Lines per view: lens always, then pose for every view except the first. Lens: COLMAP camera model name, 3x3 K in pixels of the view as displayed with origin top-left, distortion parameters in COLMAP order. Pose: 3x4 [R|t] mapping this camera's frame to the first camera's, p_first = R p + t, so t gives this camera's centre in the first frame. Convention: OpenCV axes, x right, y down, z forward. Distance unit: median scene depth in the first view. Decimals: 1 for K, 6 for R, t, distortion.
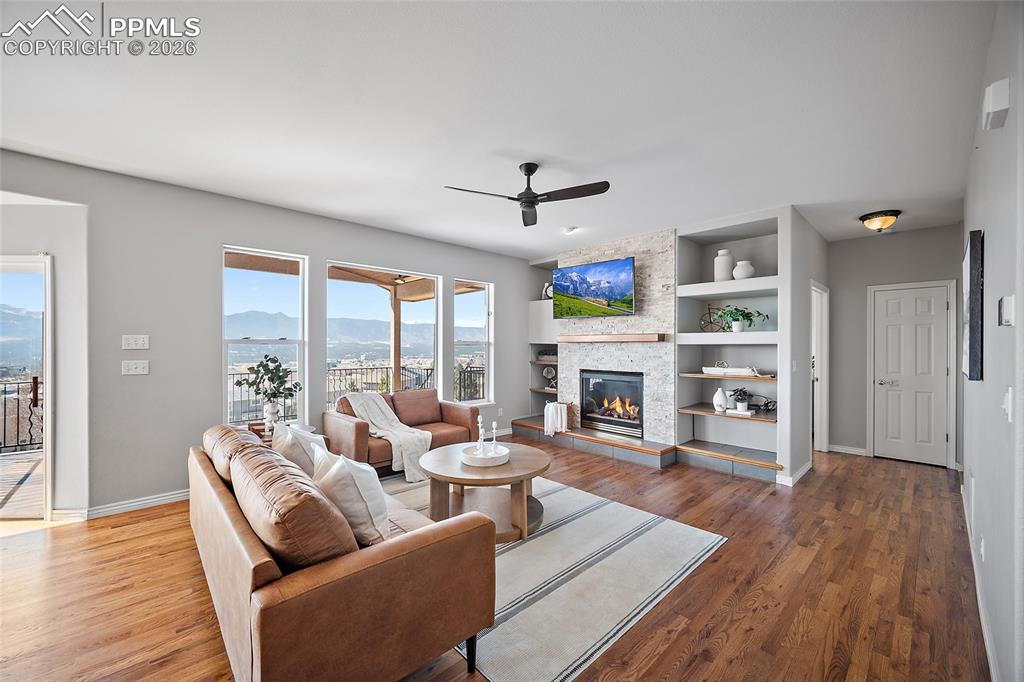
lens RADIAL K [[401.1, 0, 504.0], [0, 401.1, 345.4], [0, 0, 1]] dist [-0.001500, -0.000288]
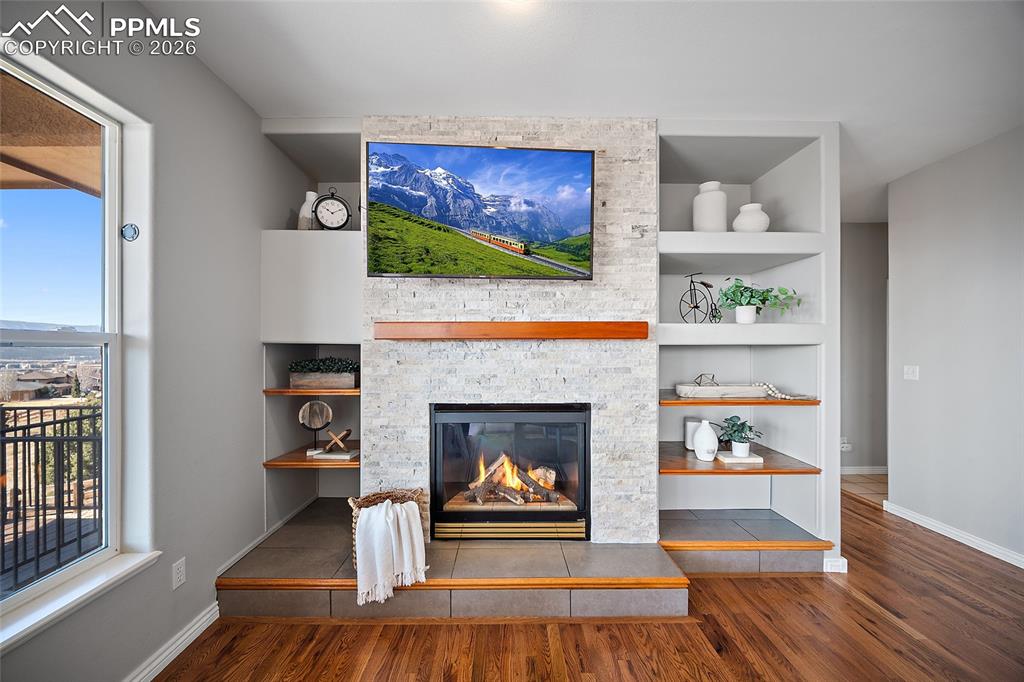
lens RADIAL K [[428.7, 0, 512.0], [0, 428.7, 341.0], [0, 0, 1]] dist [0.009441, 0.000034]
pose [[0.673602, 0.002844, 0.739089, -0.103637], [0.003220, 0.999972, -0.006783, -0.004134], [-0.739087, 0.006949, 0.673574, 0.755184]]
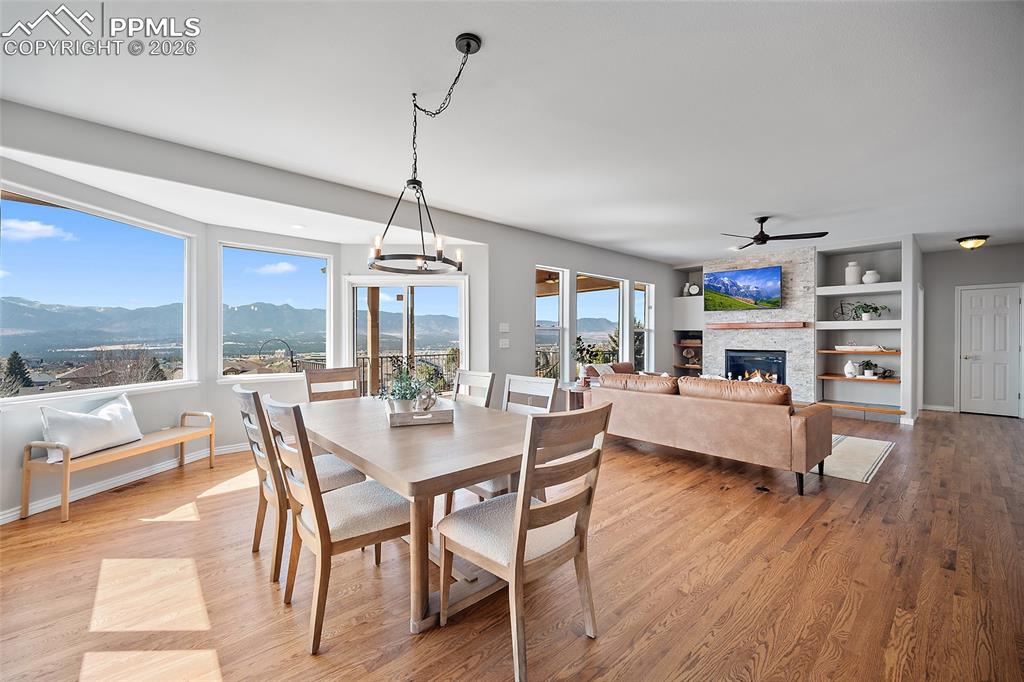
lens RADIAL K [[408.6, 0, 501.0], [0, 408.6, 339.3], [0, 0, 1]] dist [-0.000039, 0.000468]
pose [[0.999622, -0.002233, -0.027396, -0.614079], [0.002398, 0.999979, 0.005999, 0.019694], [0.027382, -0.006062, 0.999607, -0.441059]]
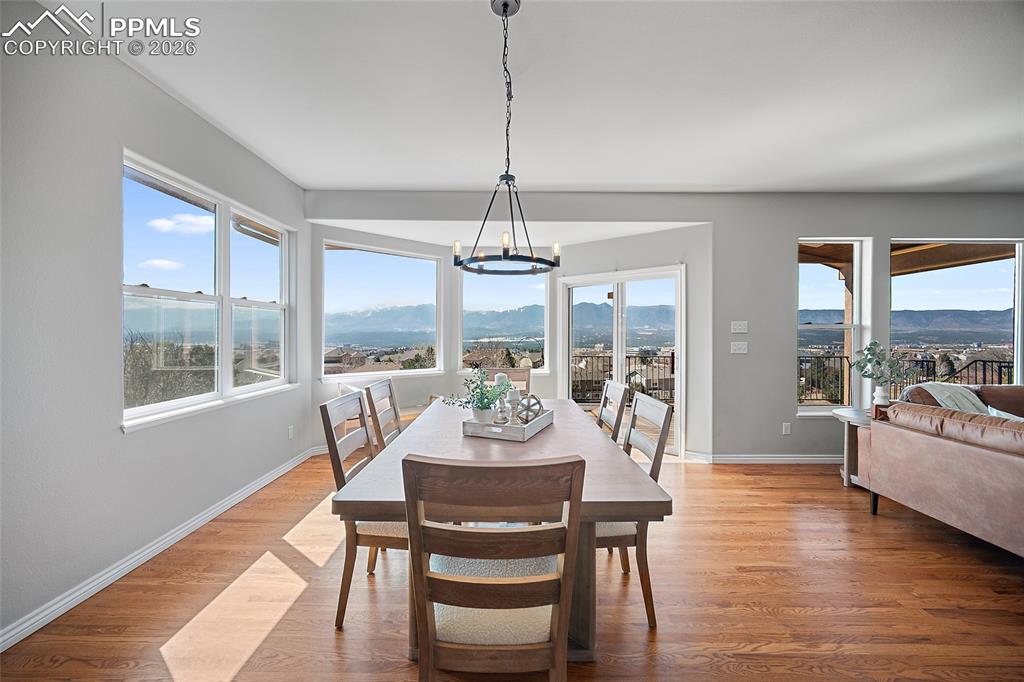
lens RADIAL K [[405.6, 0, 503.1], [0, 405.6, 334.7], [0, 0, 1]] dist [-0.002667, -0.000079]
pose [[0.727587, 0.004937, -0.685998, -0.410140], [-0.002327, 0.999986, 0.004728, 0.007548], [0.686011, -0.001844, 0.727589, -0.277101]]
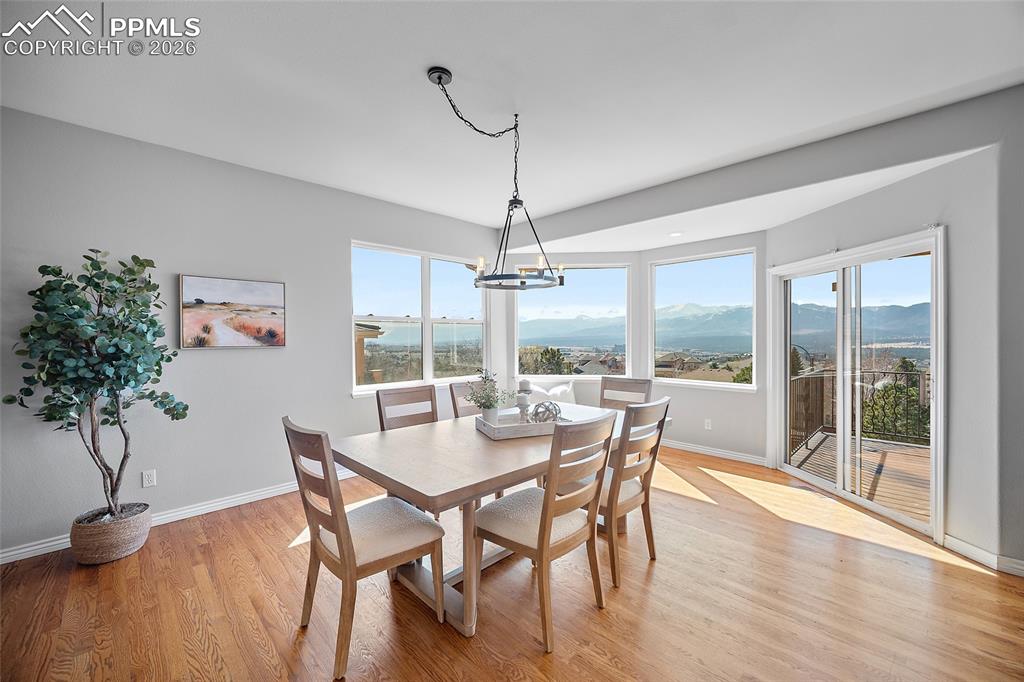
lens RADIAL K [[403.1, 0, 505.7], [0, 403.1, 340.7], [0, 0, 1]] dist [-0.000901, 0.000140]
pose [[0.025818, 0.006700, -0.999644, -0.209967], [0.005659, 0.999961, 0.006848, 0.000873], [0.999651, -0.005834, 0.025779, 0.049122]]
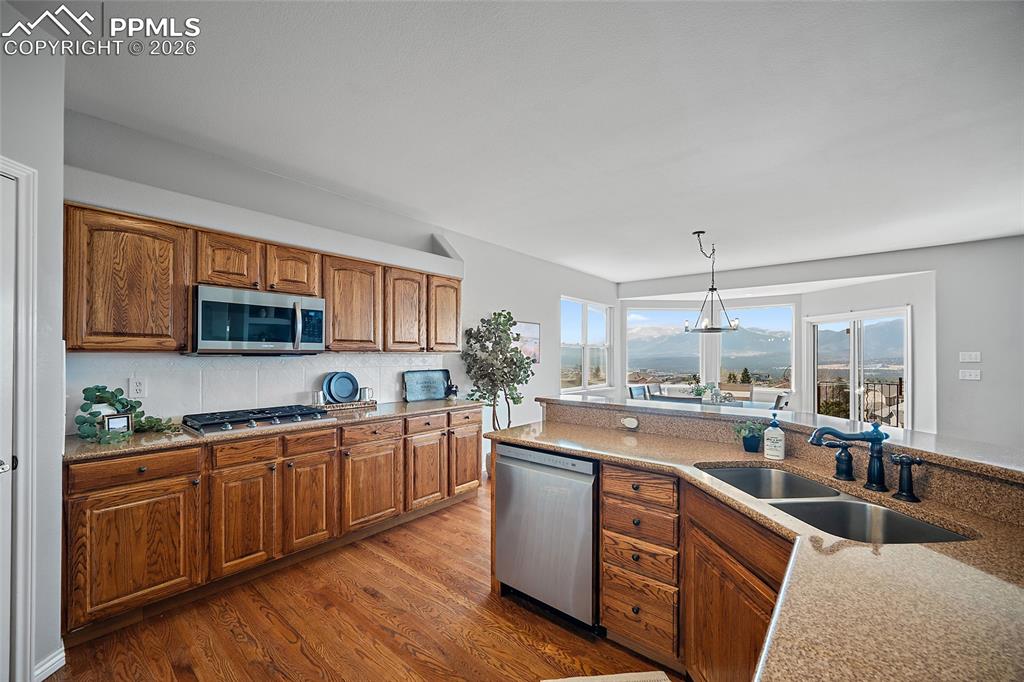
lens RADIAL K [[402.7, 0, 507.5], [0, 402.7, 356.1], [0, 0, 1]] dist [0.000479, -0.000083]
pose [[0.122119, -0.002802, -0.992512, 0.212319], [-0.002666, 0.999991, -0.003151, -0.001918], [0.992512, 0.003031, 0.122110, -0.563203]]
